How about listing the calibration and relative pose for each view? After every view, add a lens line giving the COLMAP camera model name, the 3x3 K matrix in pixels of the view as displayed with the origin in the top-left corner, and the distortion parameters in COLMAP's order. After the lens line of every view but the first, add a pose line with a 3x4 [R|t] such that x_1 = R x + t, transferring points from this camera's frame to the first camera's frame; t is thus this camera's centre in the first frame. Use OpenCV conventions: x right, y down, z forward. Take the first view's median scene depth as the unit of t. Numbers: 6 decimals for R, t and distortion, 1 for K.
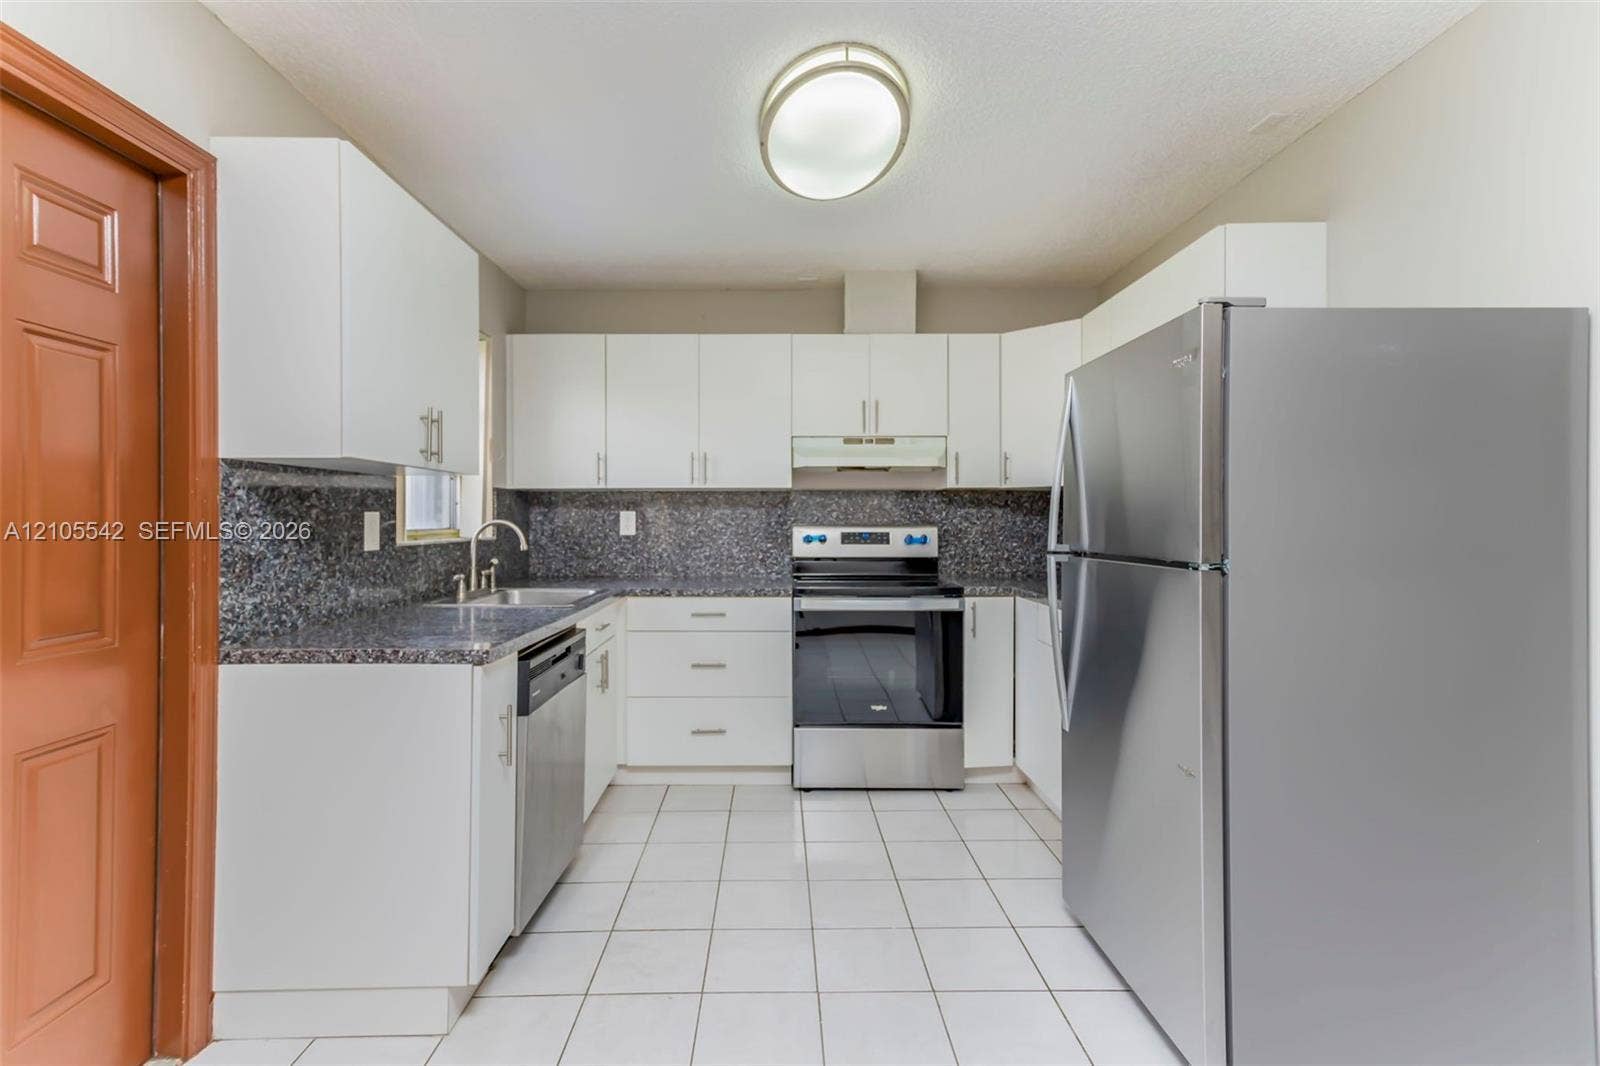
lens RADIAL K [[778.5, 0, 782.5], [0, 778.5, 516.4], [0, 0, 1]] dist [0.022630, 0.003451]
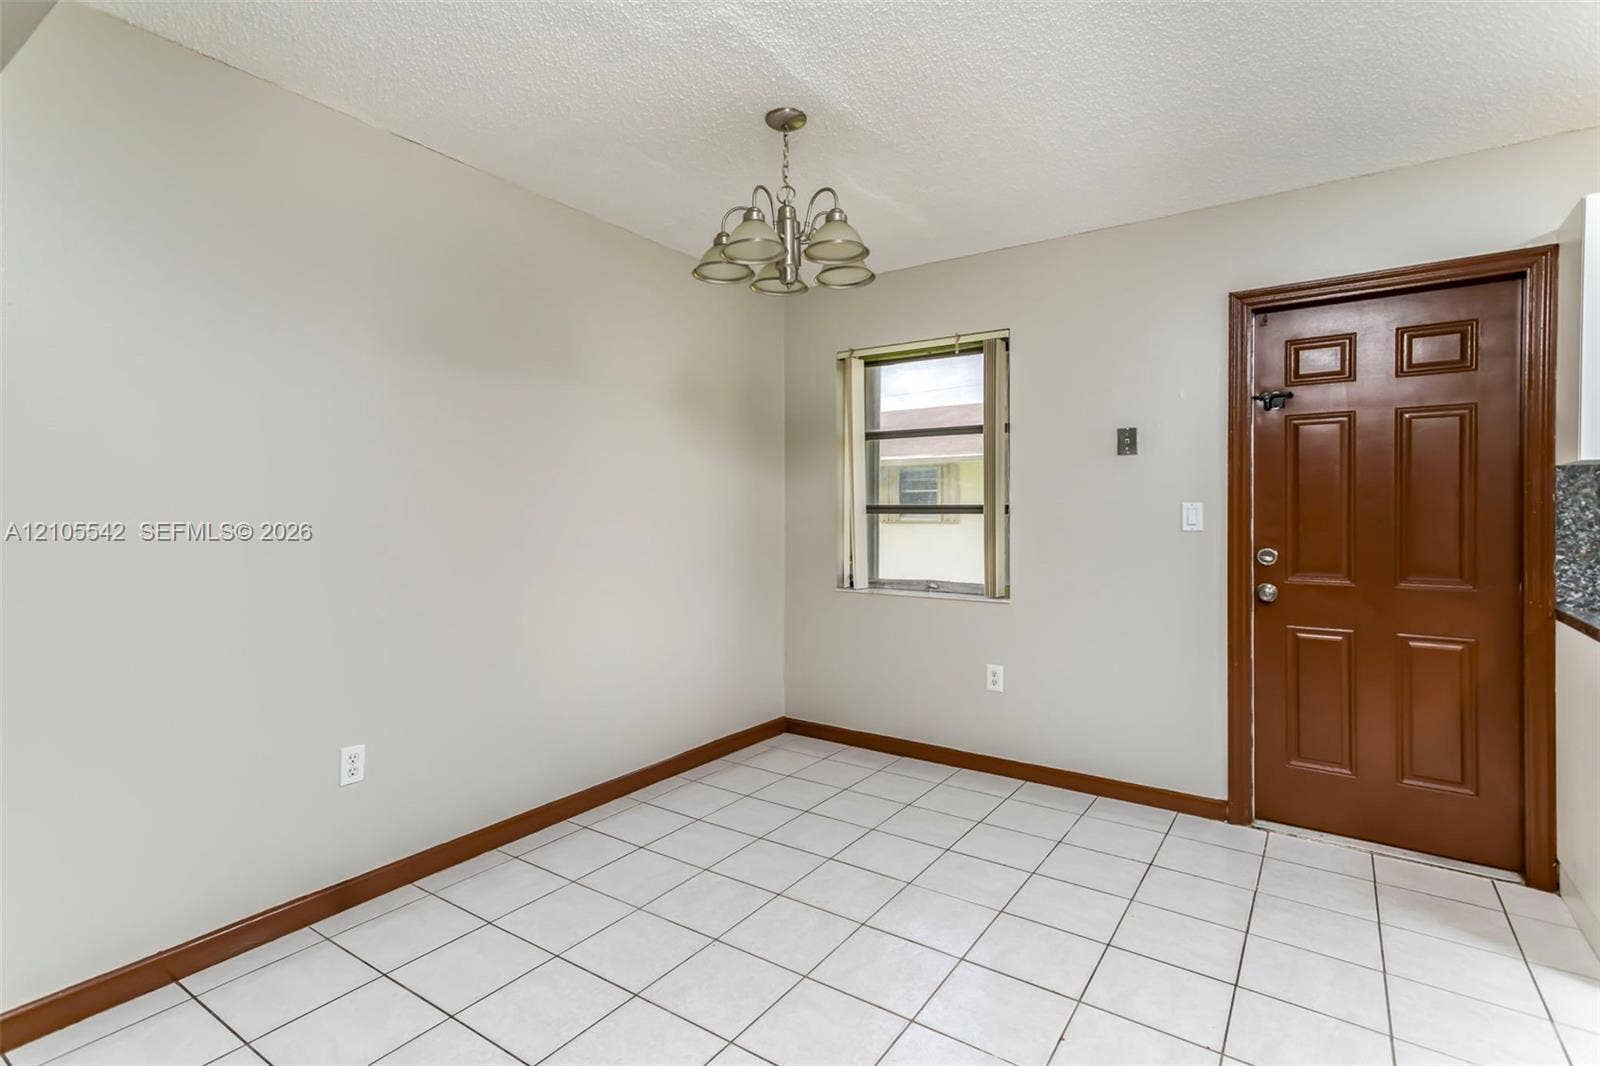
lens RADIAL K [[778.5, 0, 791.8], [0, 778.5, 516.2], [0, 0, 1]] dist [0.022630, 0.003451]
pose [[-0.570906, 0.021518, -0.820734, 0.606488], [0.013702, 0.999767, 0.016681, -0.015466], [0.820901, -0.001722, -0.571067, 0.374269]]
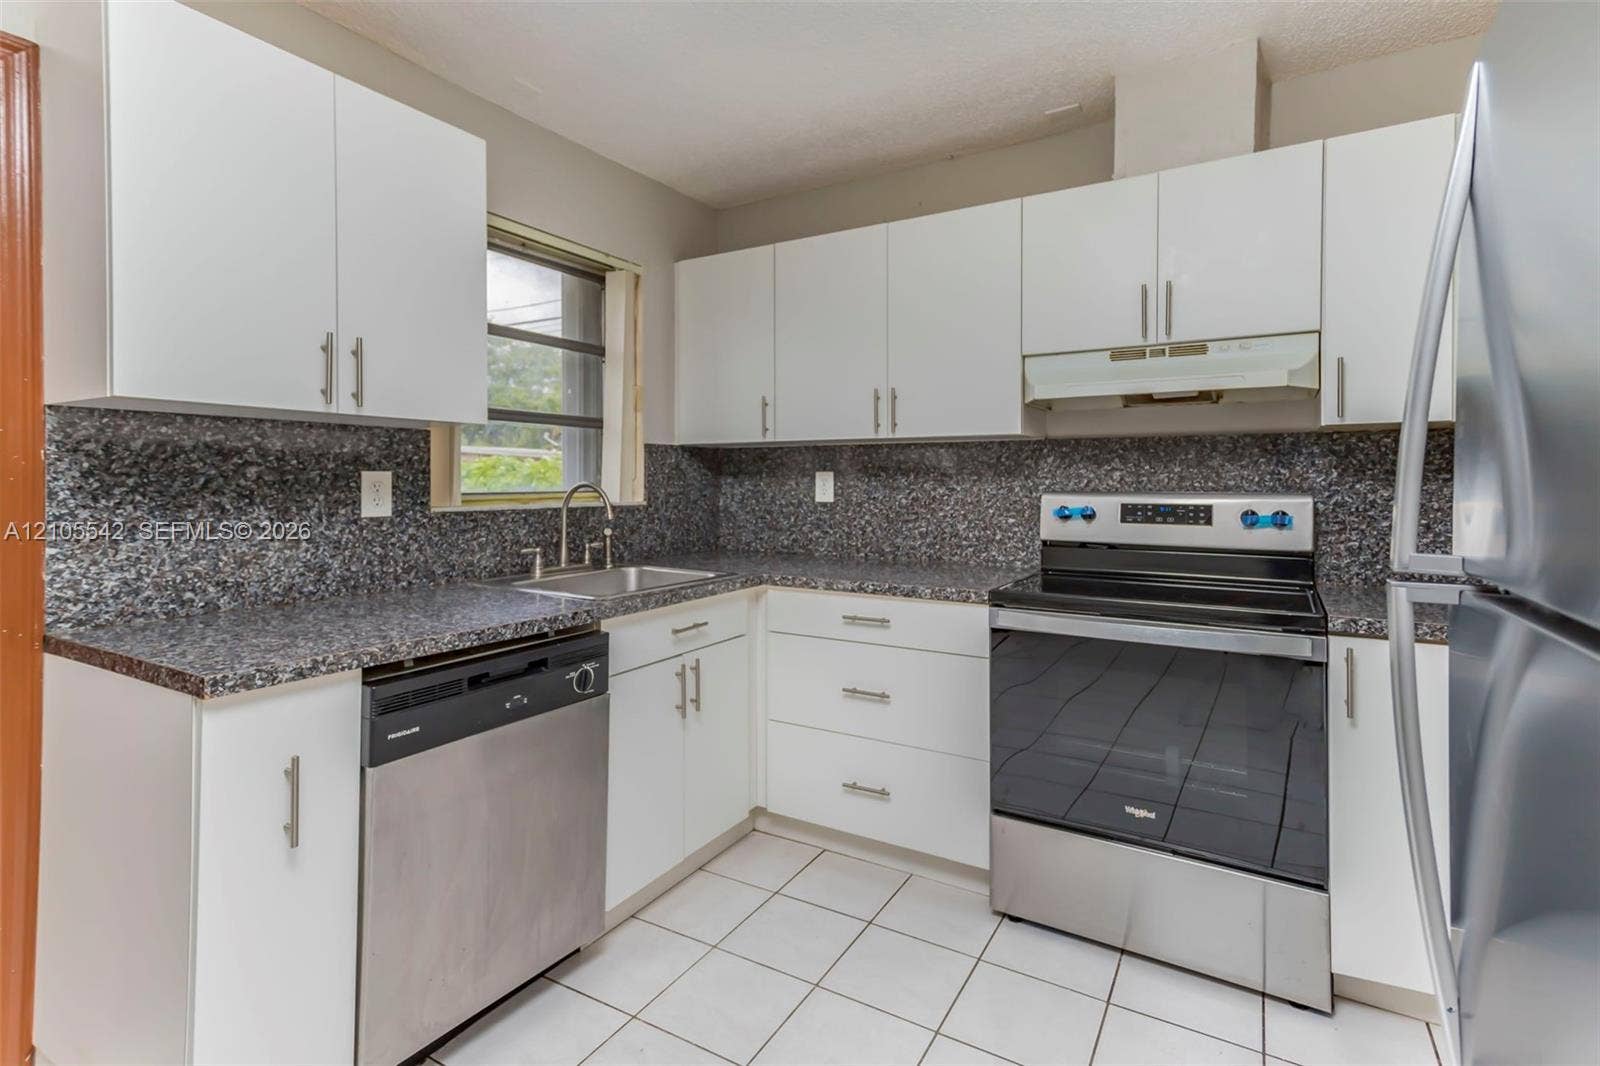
lens RADIAL K [[778.5, 0, 766.6], [0, 778.5, 482.7], [0, 0, 1]] dist [0.022630, 0.003451]
pose [[0.842916, 0.002899, -0.538037, 0.202824], [-0.001434, 0.999994, 0.003142, 0.002470], [0.538043, -0.001877, 0.842915, 0.371446]]
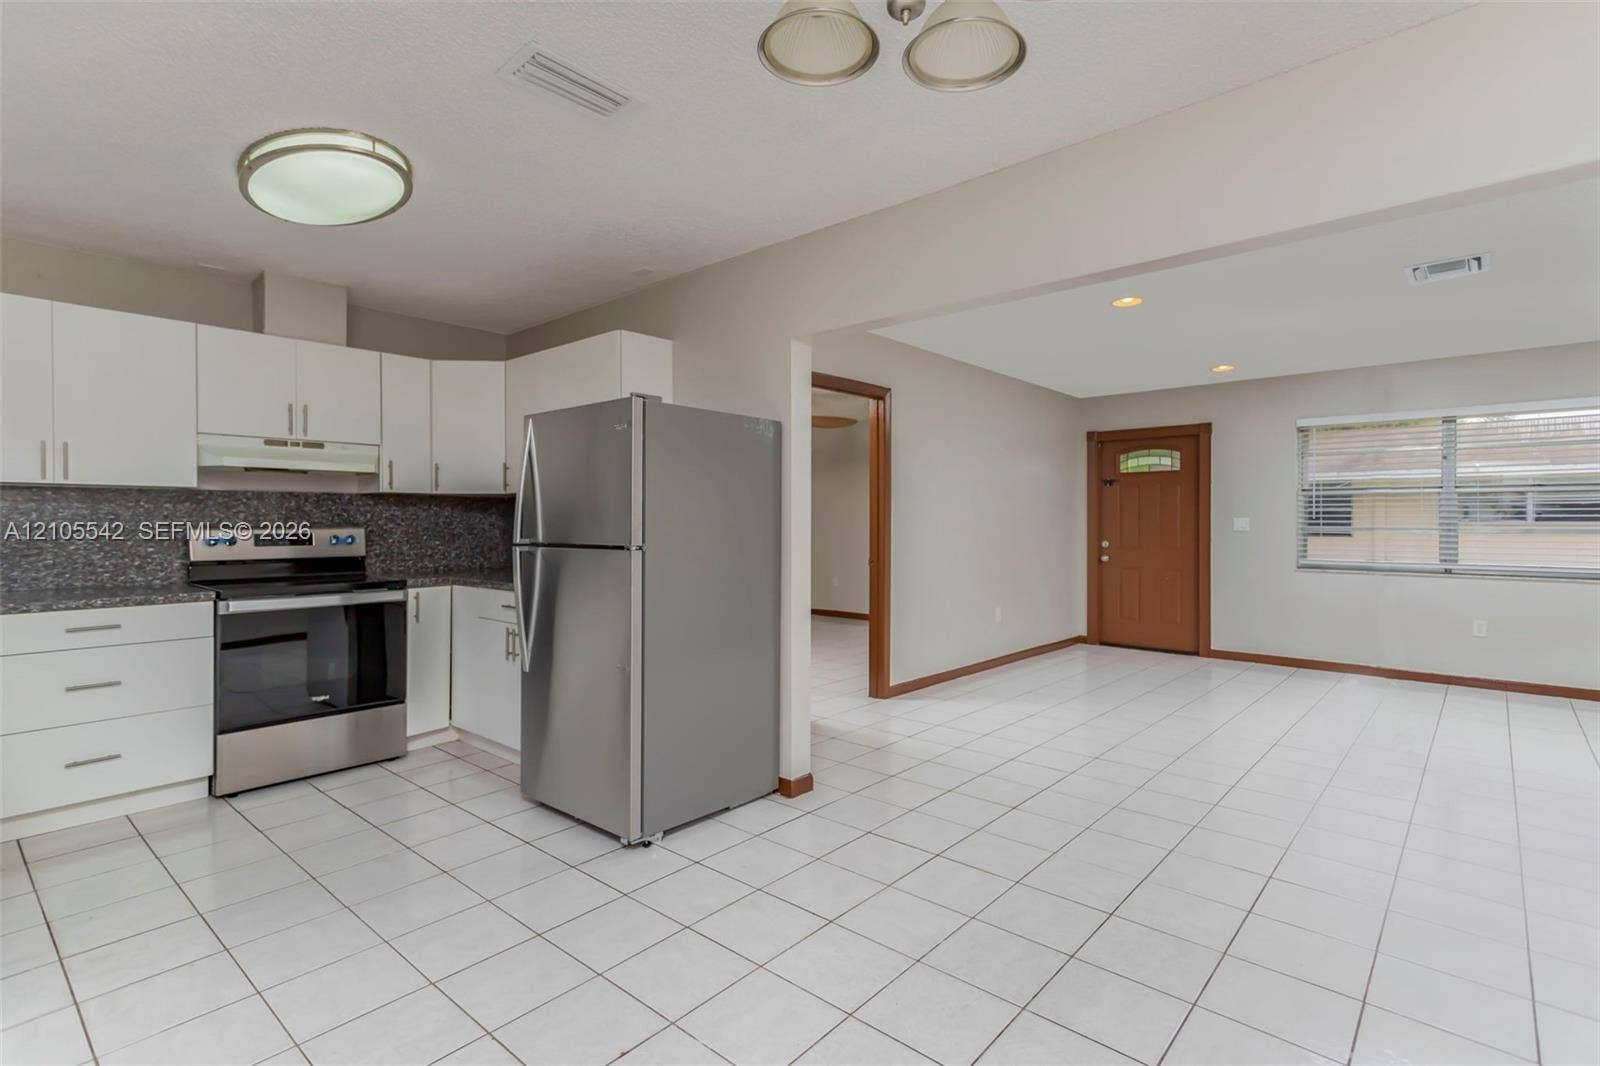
lens RADIAL K [[778.5, 0, 816.0], [0, 778.5, 522.9], [0, 0, 1]] dist [0.022630, 0.003451]
pose [[0.661507, -0.001063, 0.749938, -0.234277], [-0.002947, 0.999988, 0.004018, 0.000555], [-0.749933, -0.004868, 0.661496, -0.213280]]
